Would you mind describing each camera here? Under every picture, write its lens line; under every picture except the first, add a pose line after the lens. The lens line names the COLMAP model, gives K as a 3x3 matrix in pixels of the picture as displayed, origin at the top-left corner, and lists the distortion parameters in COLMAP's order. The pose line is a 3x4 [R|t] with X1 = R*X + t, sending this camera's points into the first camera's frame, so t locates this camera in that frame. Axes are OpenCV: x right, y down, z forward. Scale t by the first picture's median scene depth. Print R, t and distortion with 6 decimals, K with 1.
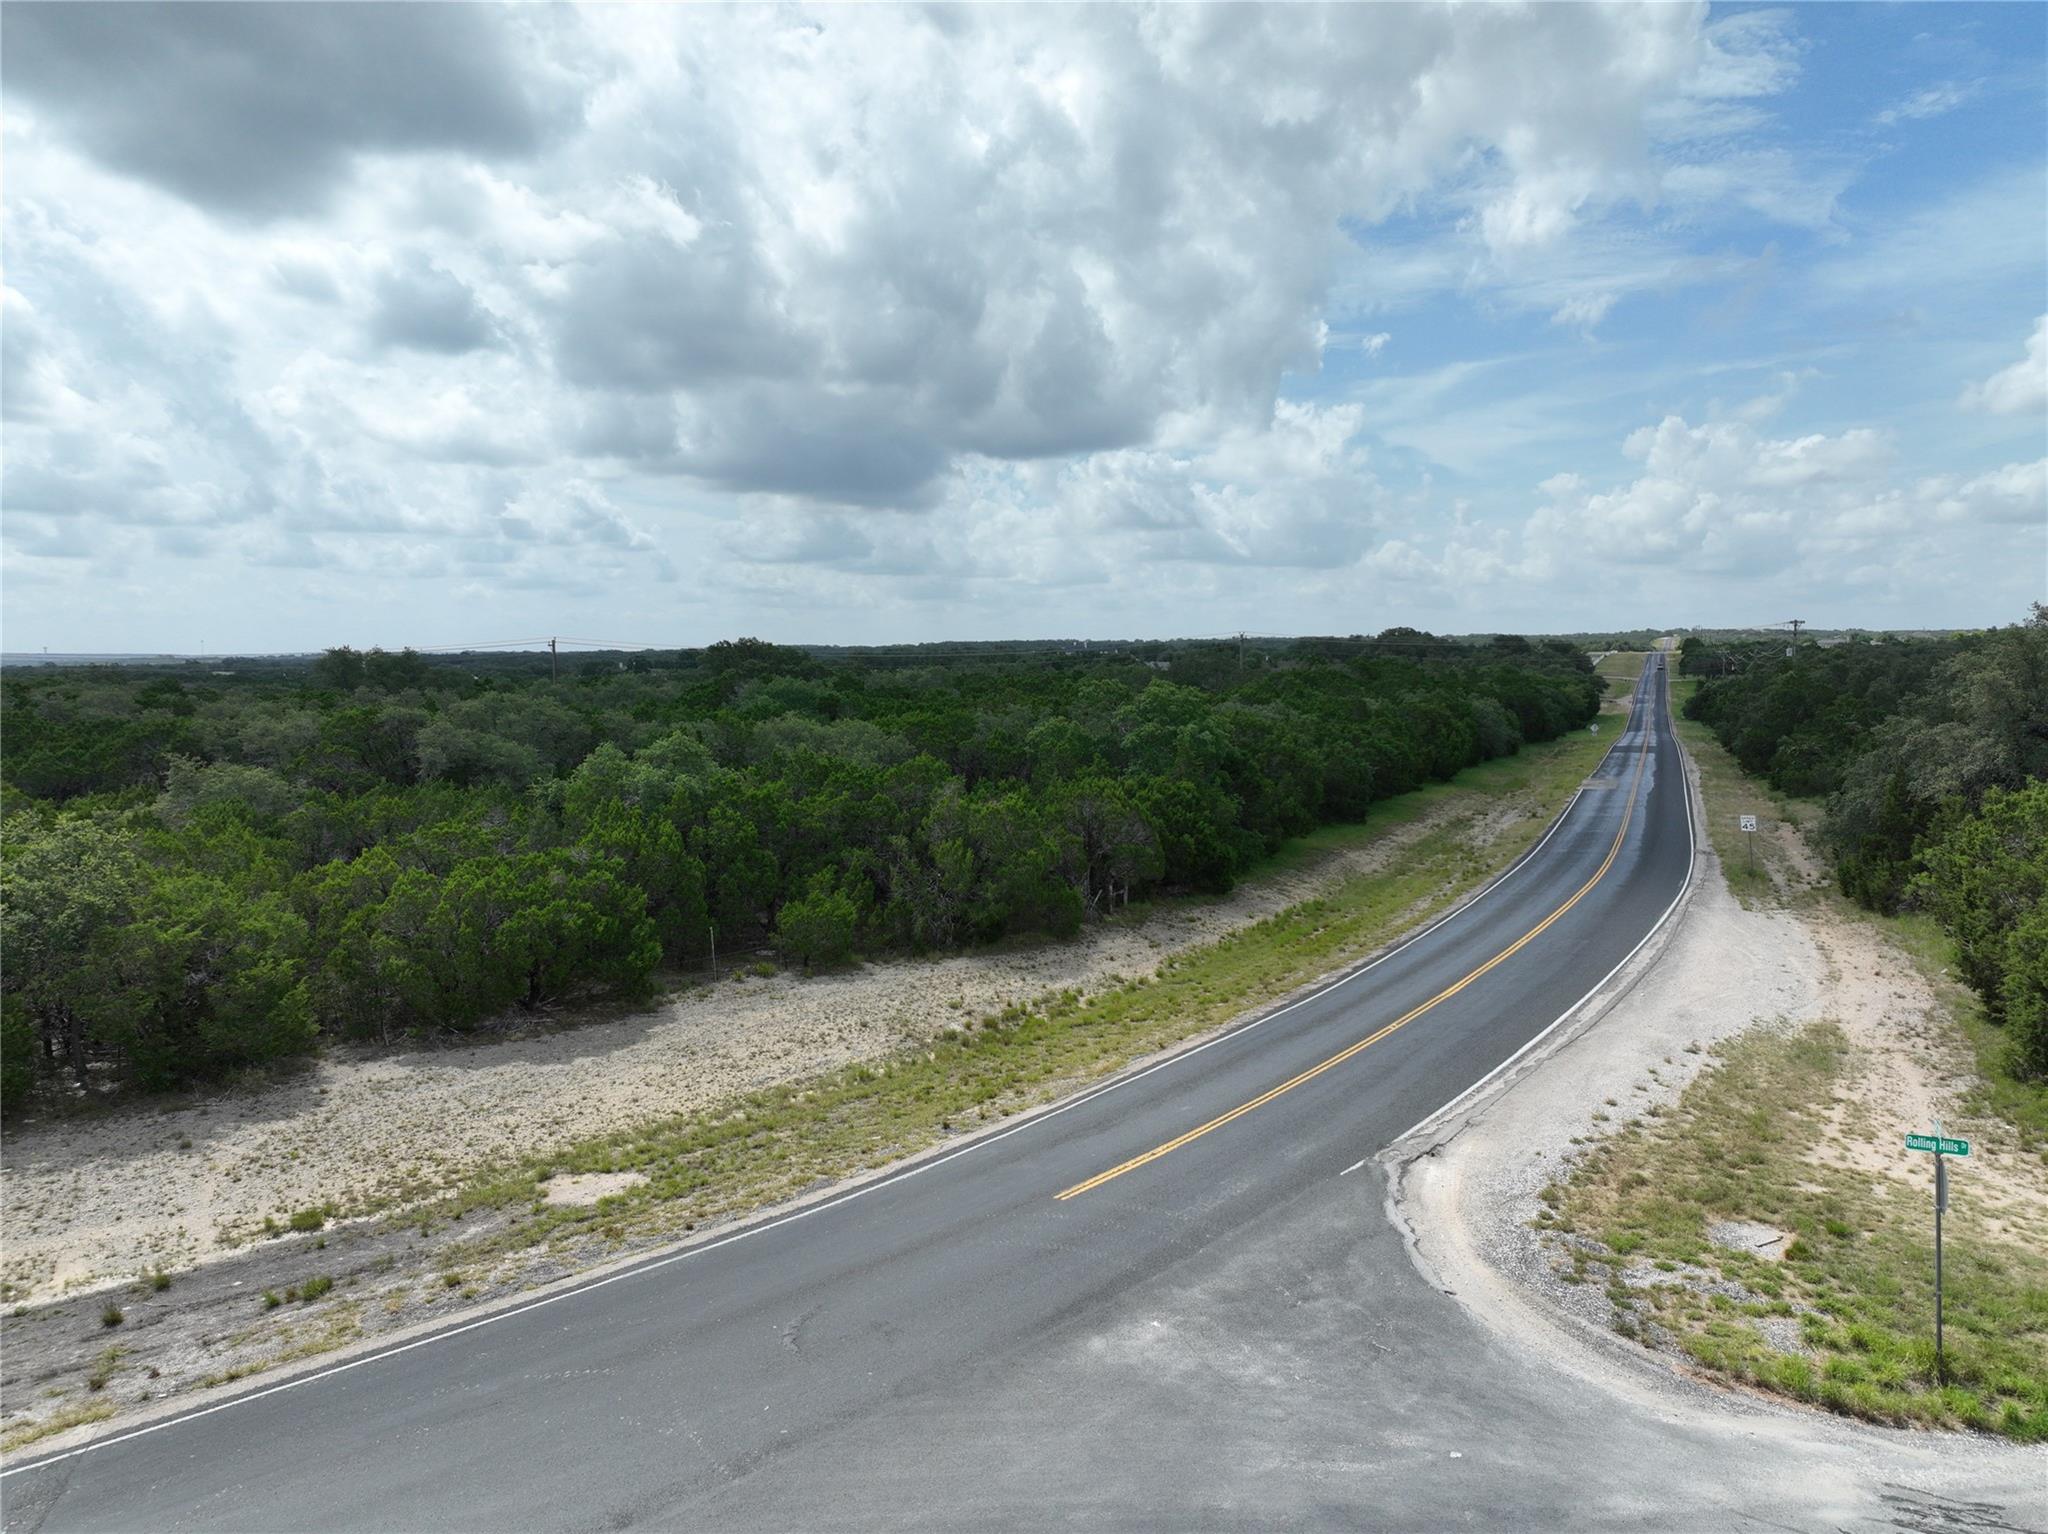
lens RADIAL K [[1442.2, 0, 1024.0], [0, 1442.2, 767.0], [0, 0, 1]] dist [-0.010004, 0.034834]
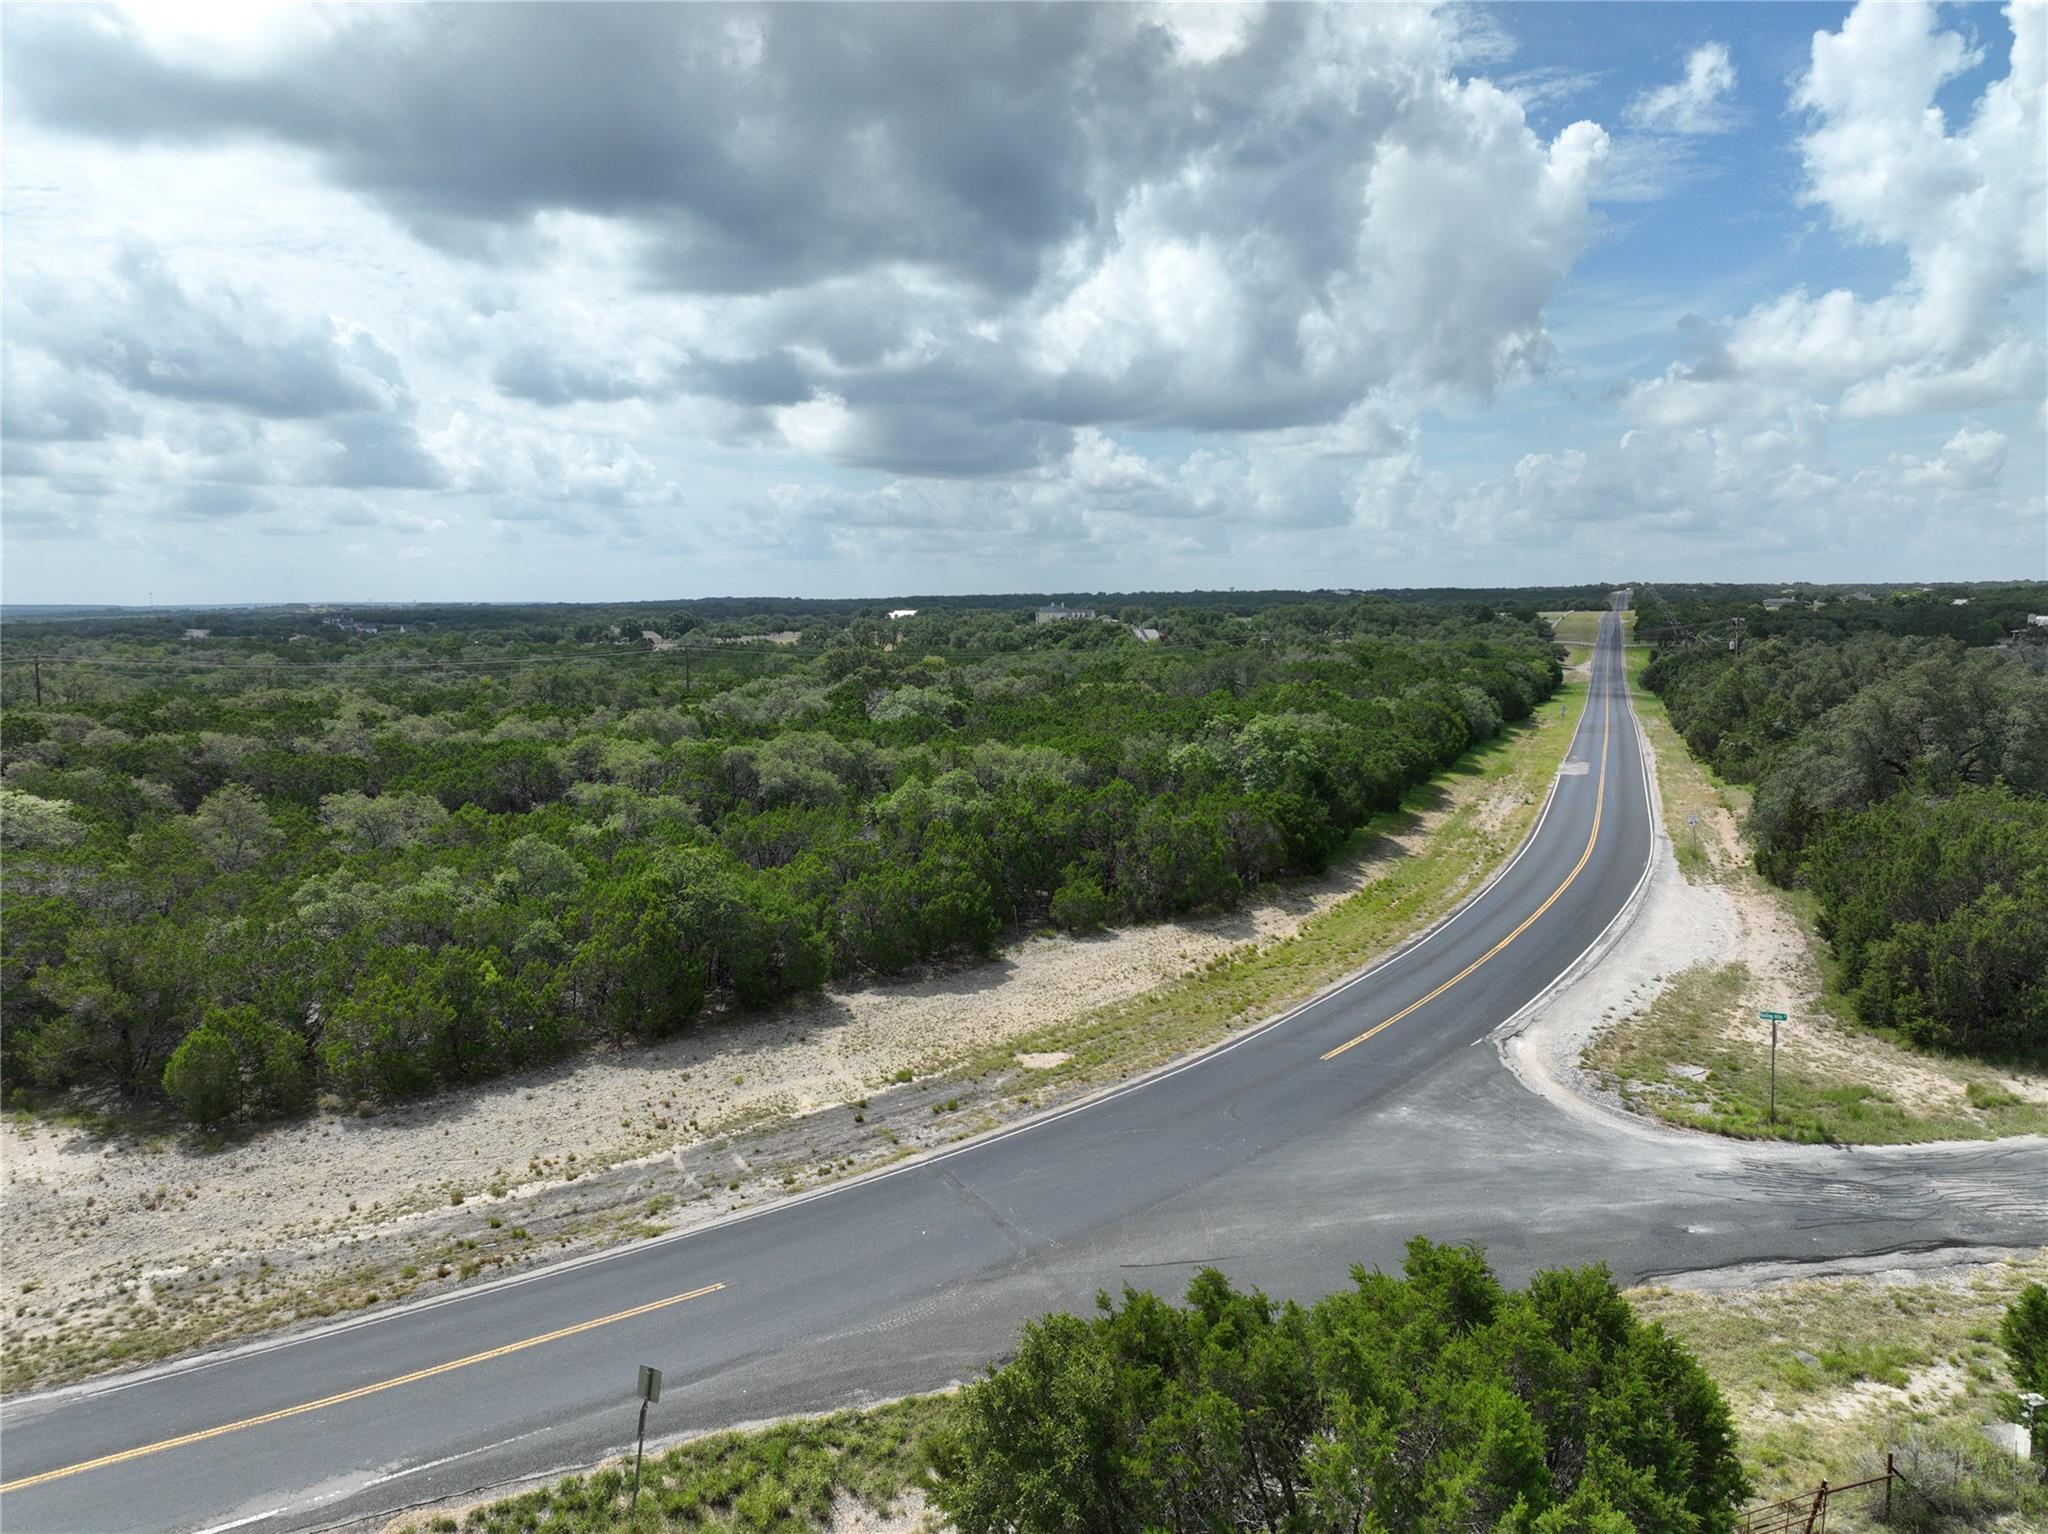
lens RADIAL K [[1438.9, 0, 1024.2], [0, 1438.9, 759.1], [0, 0, 1]] dist [-0.009155, 0.027067]
pose [[0.999609, -0.004062, 0.027674, -0.290041], [0.003275, 0.999591, 0.028402, -0.099777], [-0.027778, -0.028301, 0.999213, -0.587361]]
